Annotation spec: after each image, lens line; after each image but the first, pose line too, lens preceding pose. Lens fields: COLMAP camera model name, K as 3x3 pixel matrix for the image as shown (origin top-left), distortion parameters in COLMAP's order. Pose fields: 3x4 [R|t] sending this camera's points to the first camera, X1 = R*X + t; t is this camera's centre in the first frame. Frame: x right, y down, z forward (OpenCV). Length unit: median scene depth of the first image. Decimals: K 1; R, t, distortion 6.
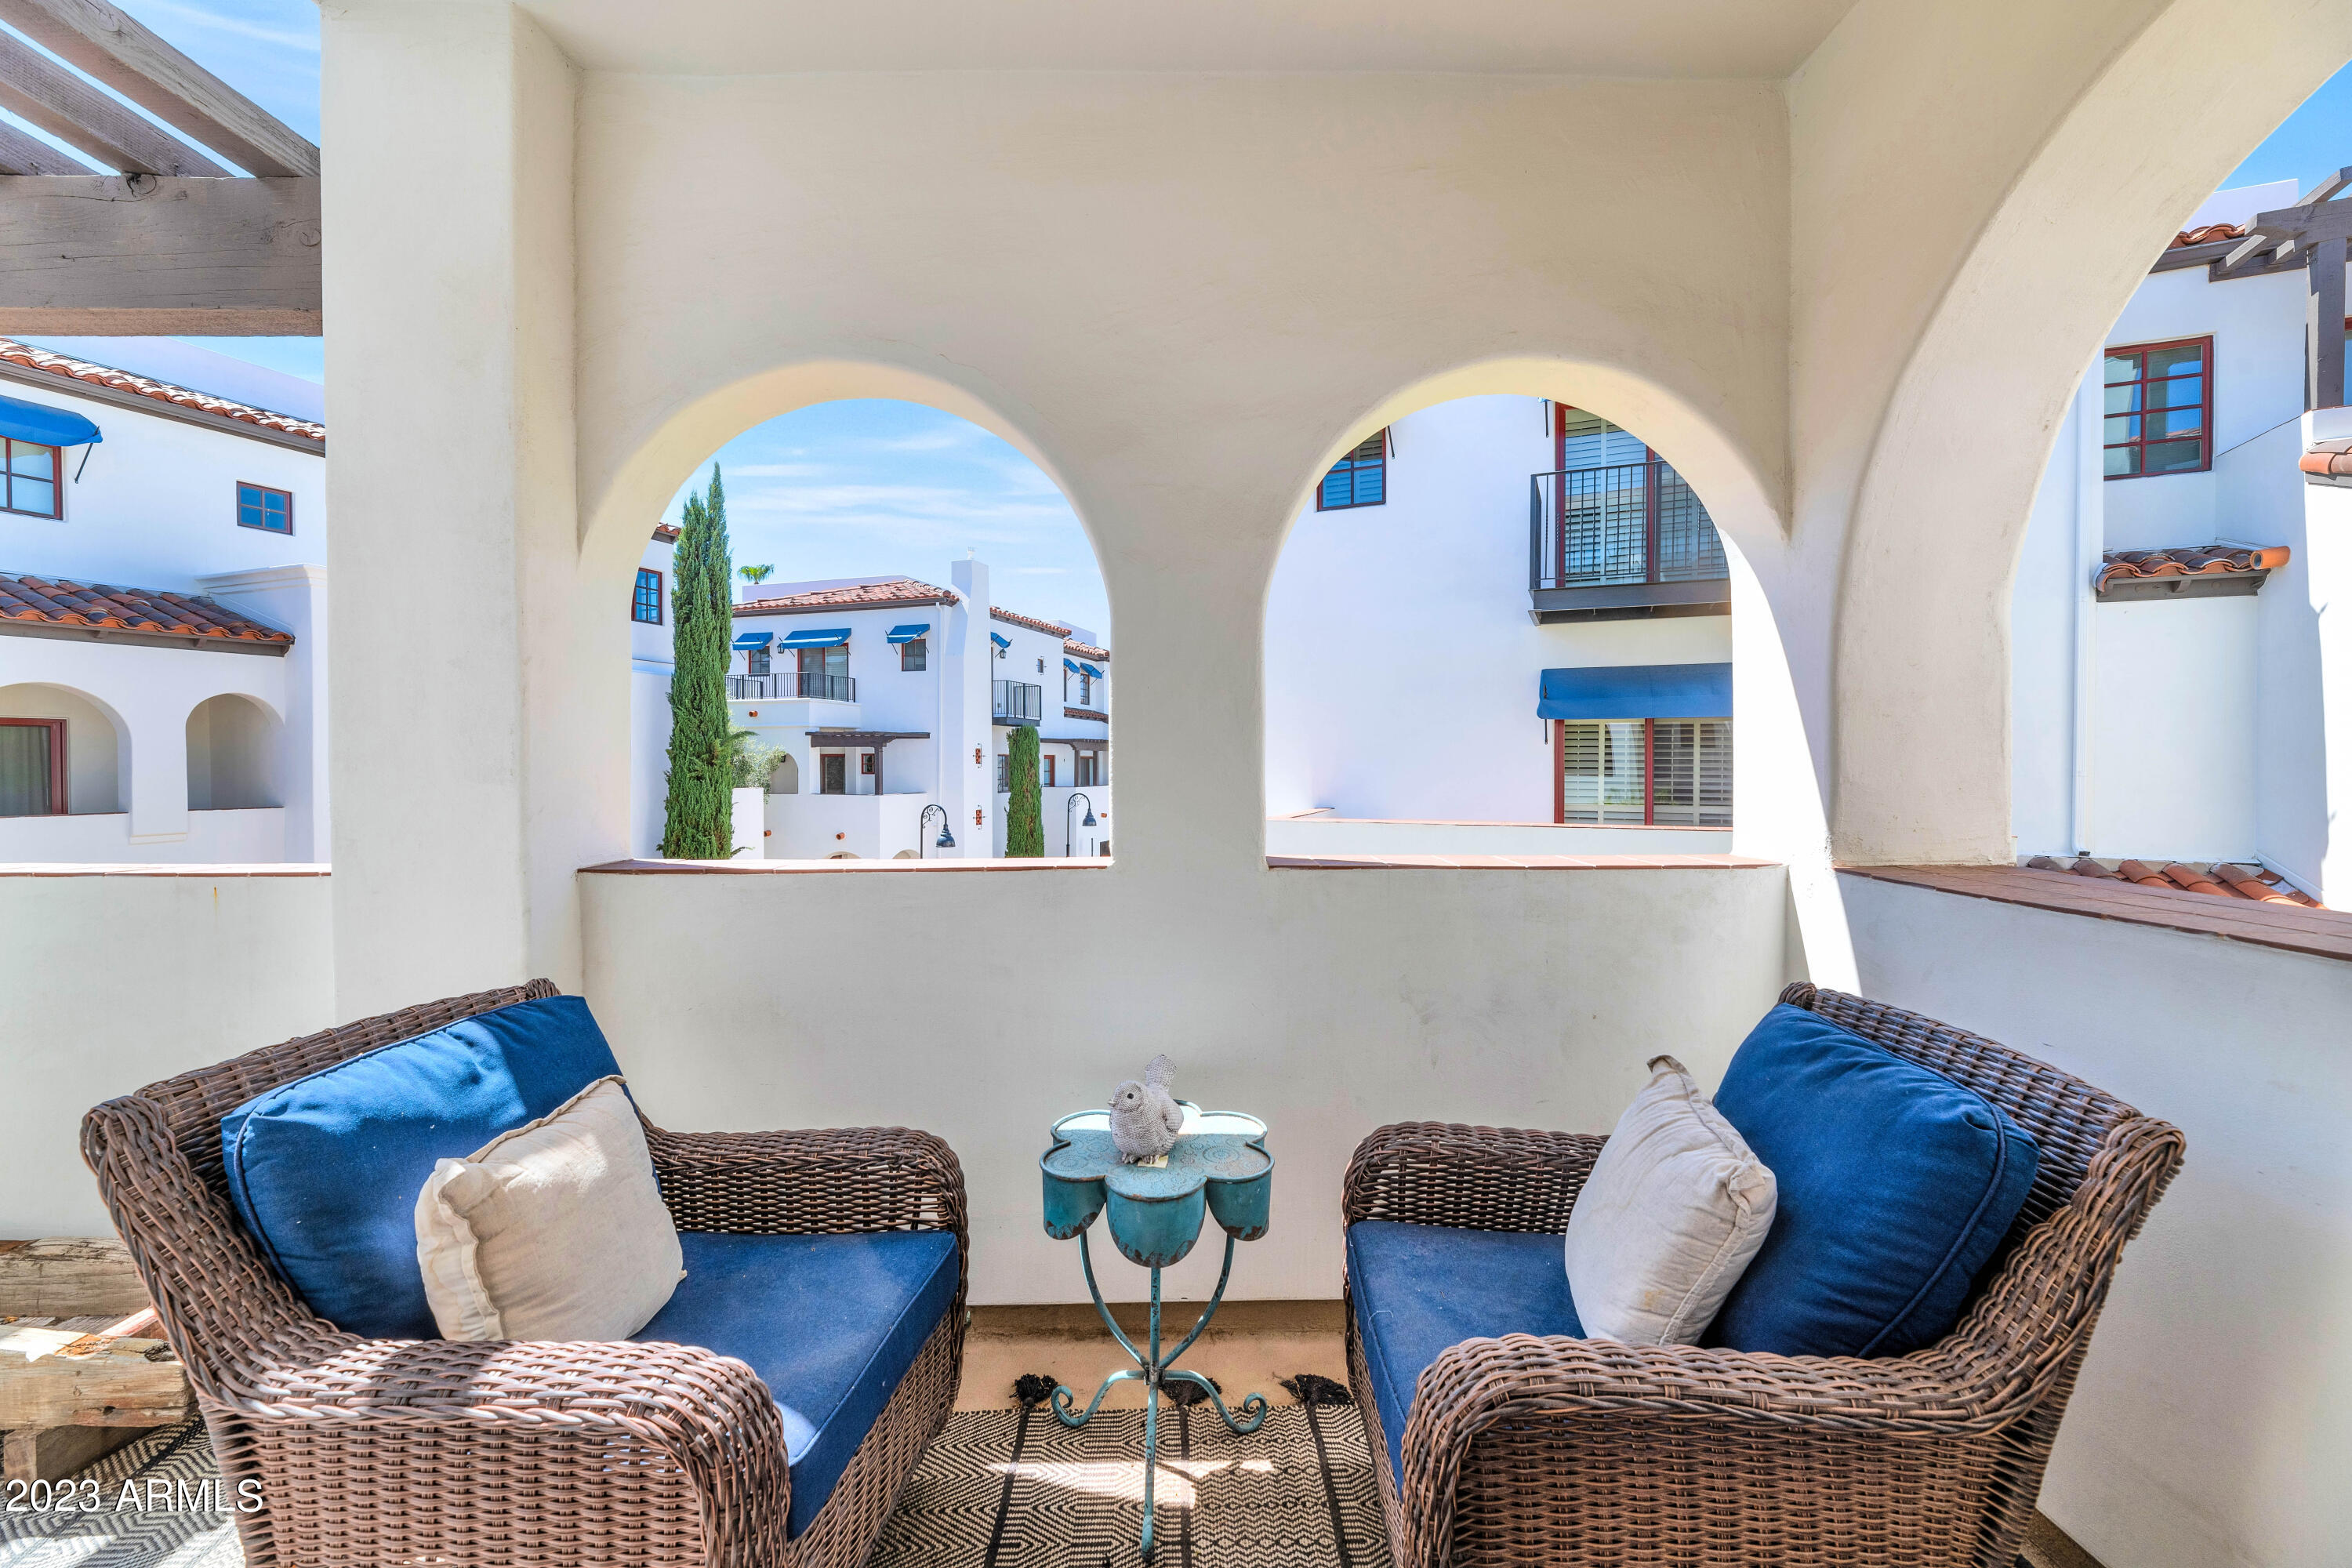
lens RADIAL K [[971.6, 0, 1180.3], [0, 971.6, 776.9], [0, 0, 1]] dist [-0.003134, 0.000288]
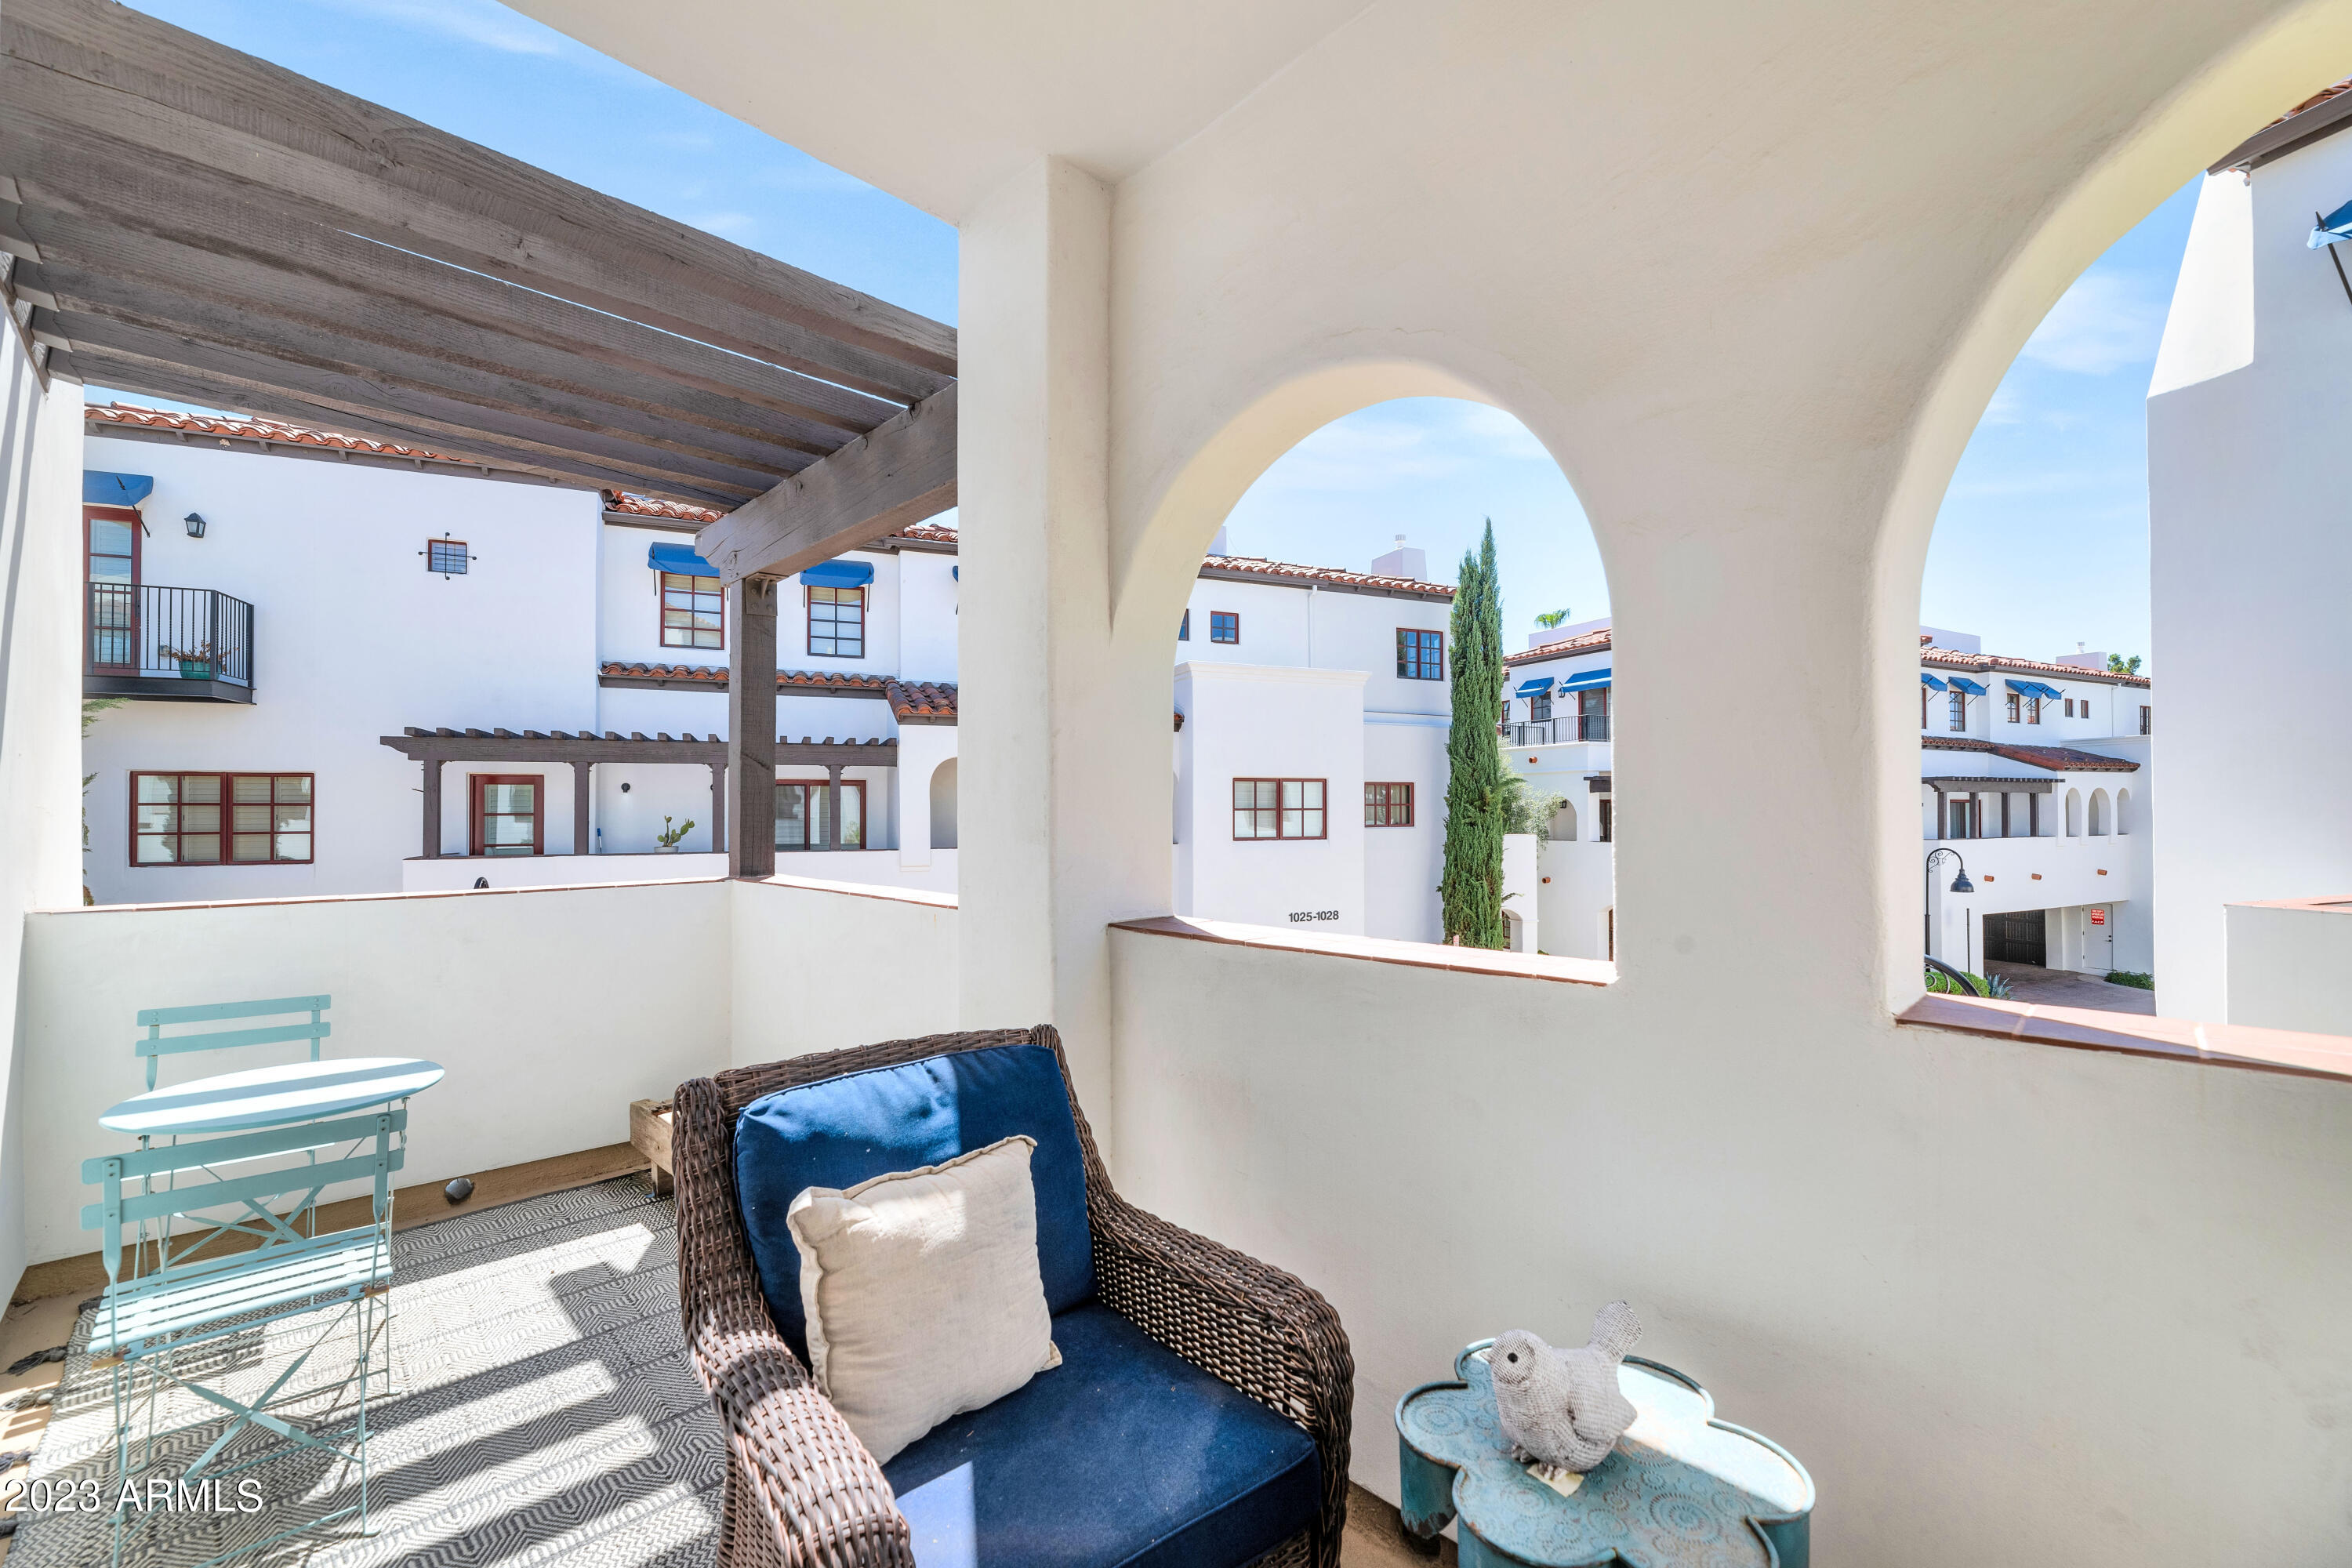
lens RADIAL K [[971.6, 0, 1189.4], [0, 971.6, 795.4], [0, 0, 1]] dist [-0.003134, 0.000288]
pose [[0.696838, -0.011068, -0.717143, 0.039254], [-0.007158, 0.999724, -0.022383, -0.004245], [0.717193, 0.020731, 0.696566, 0.057653]]
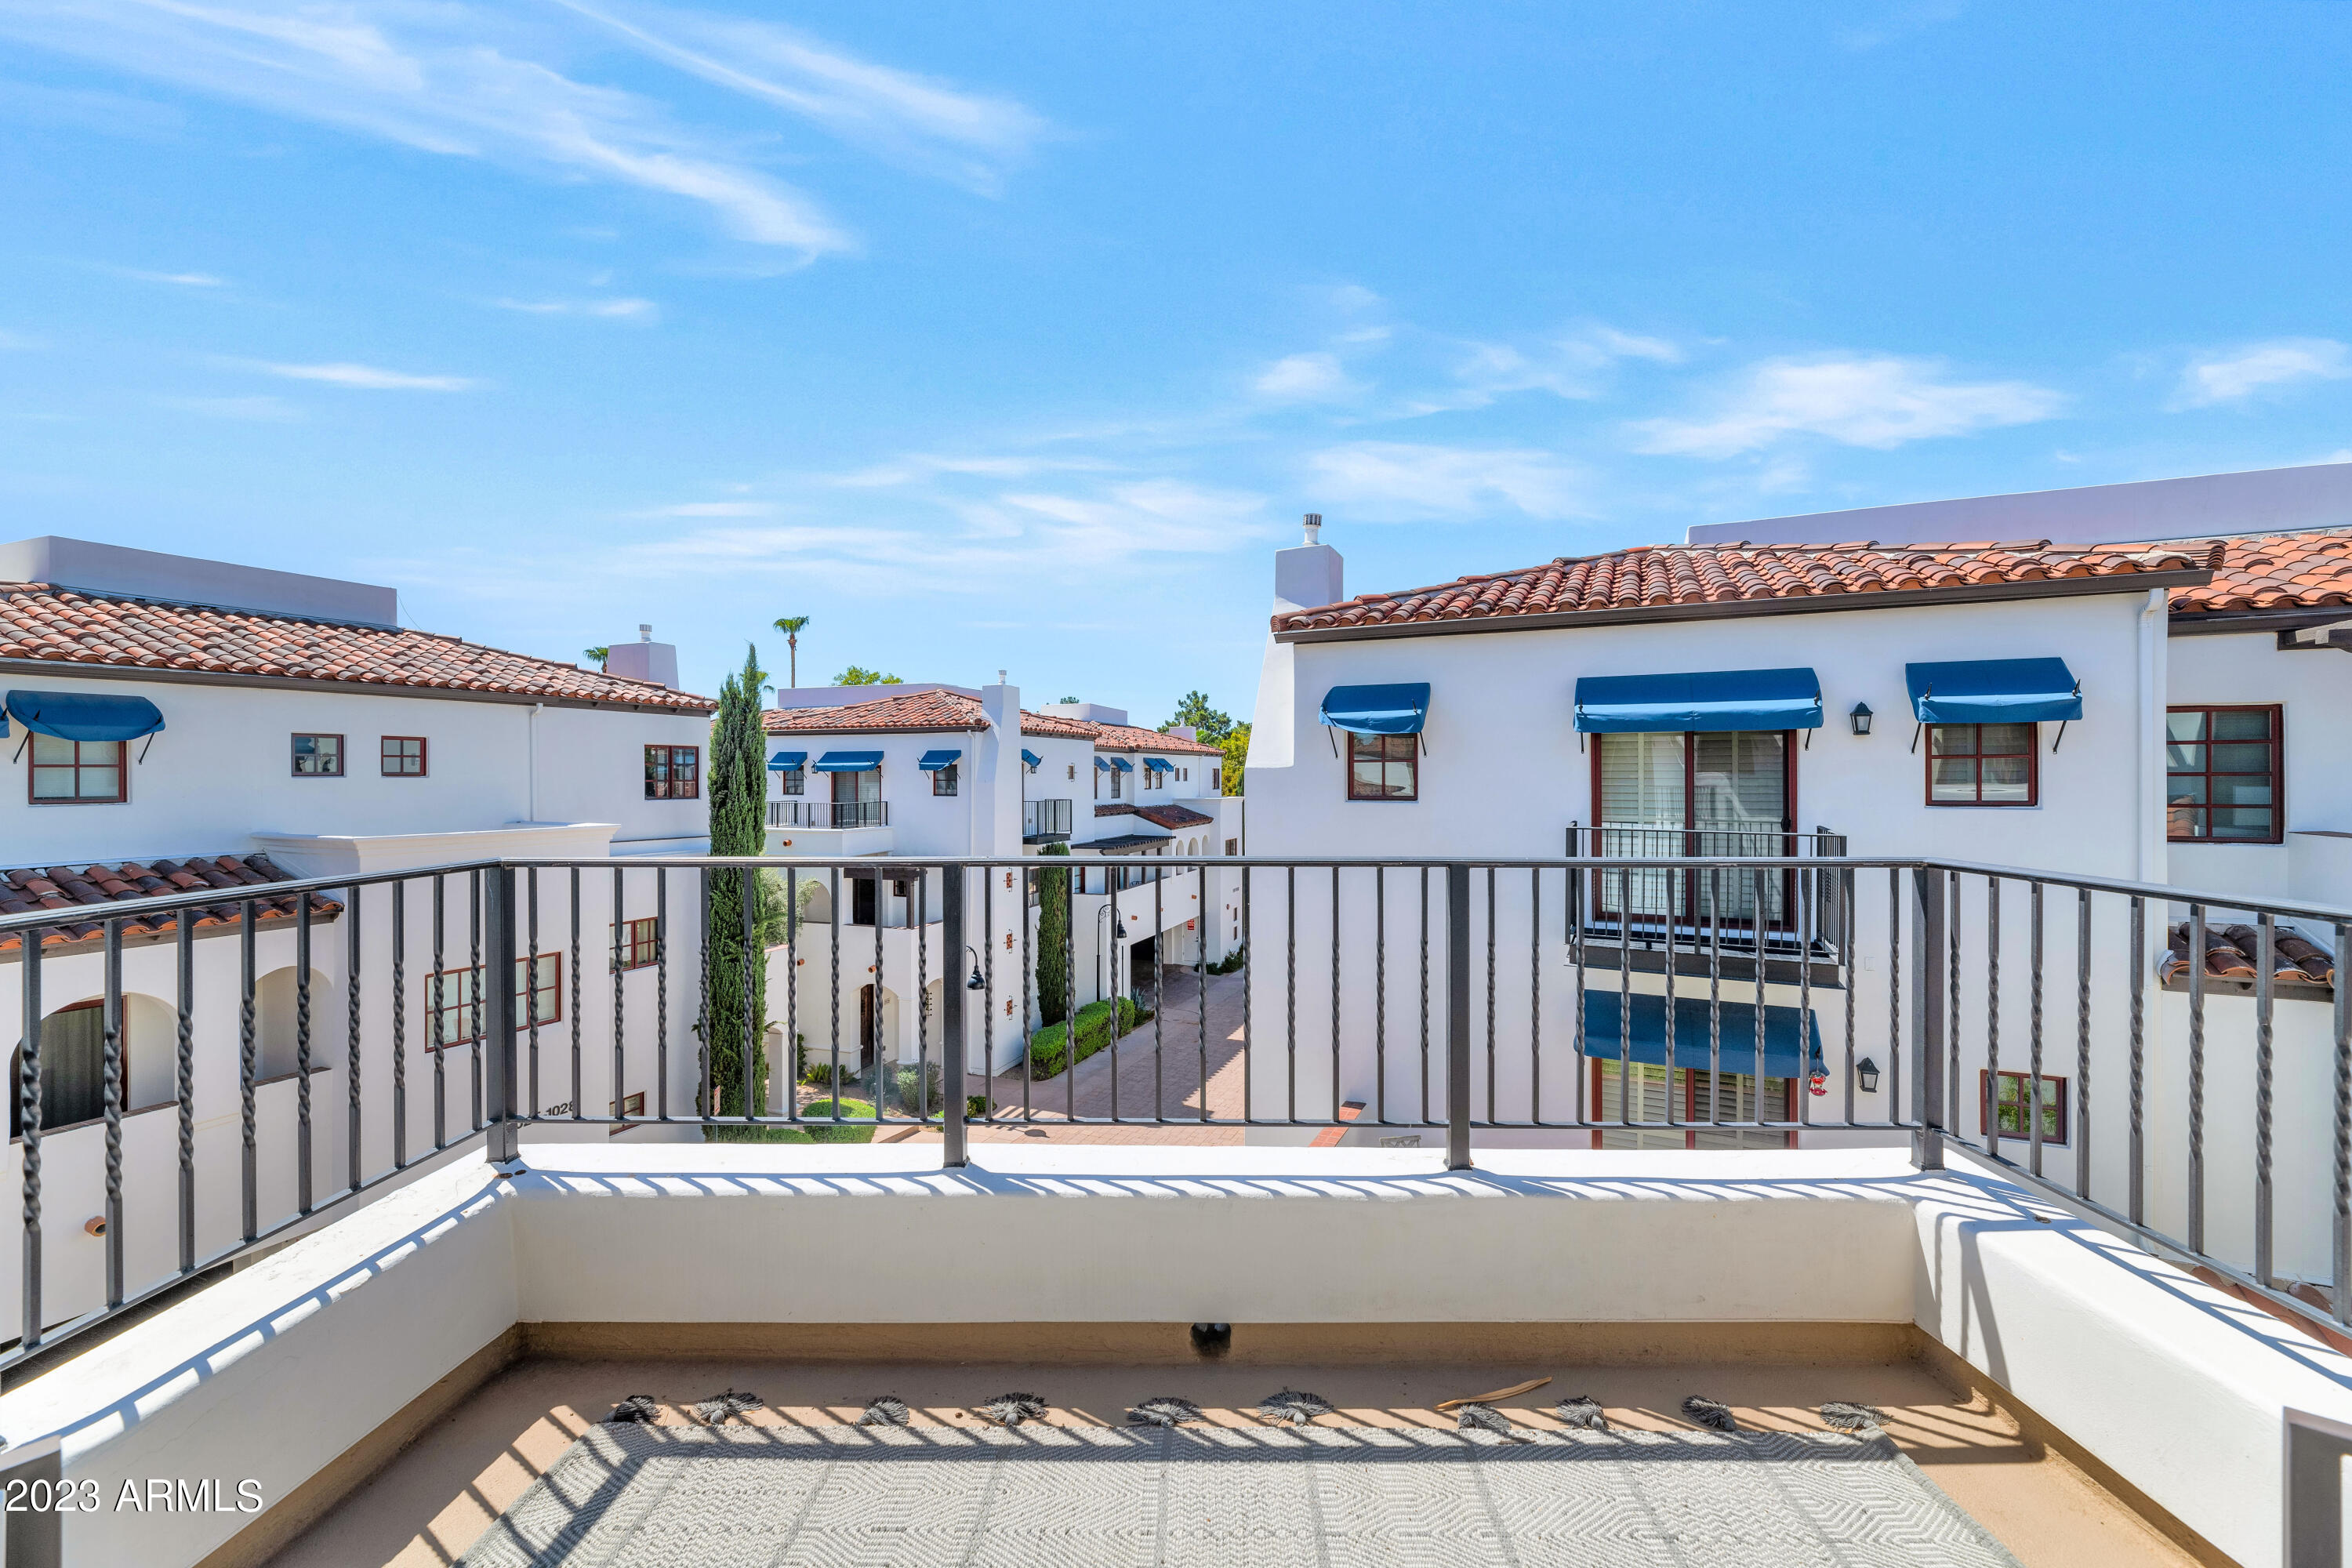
lens RADIAL K [[971.6, 0, 1180.3], [0, 971.6, 659.0], [0, 0, 1]] dist [-0.003134, 0.000288]
pose [[0.999477, -0.001091, -0.032308, 0.001614], [0.000615, 0.999891, -0.014745, -0.297267], [0.032321, 0.014717, 0.999369, 0.001268]]
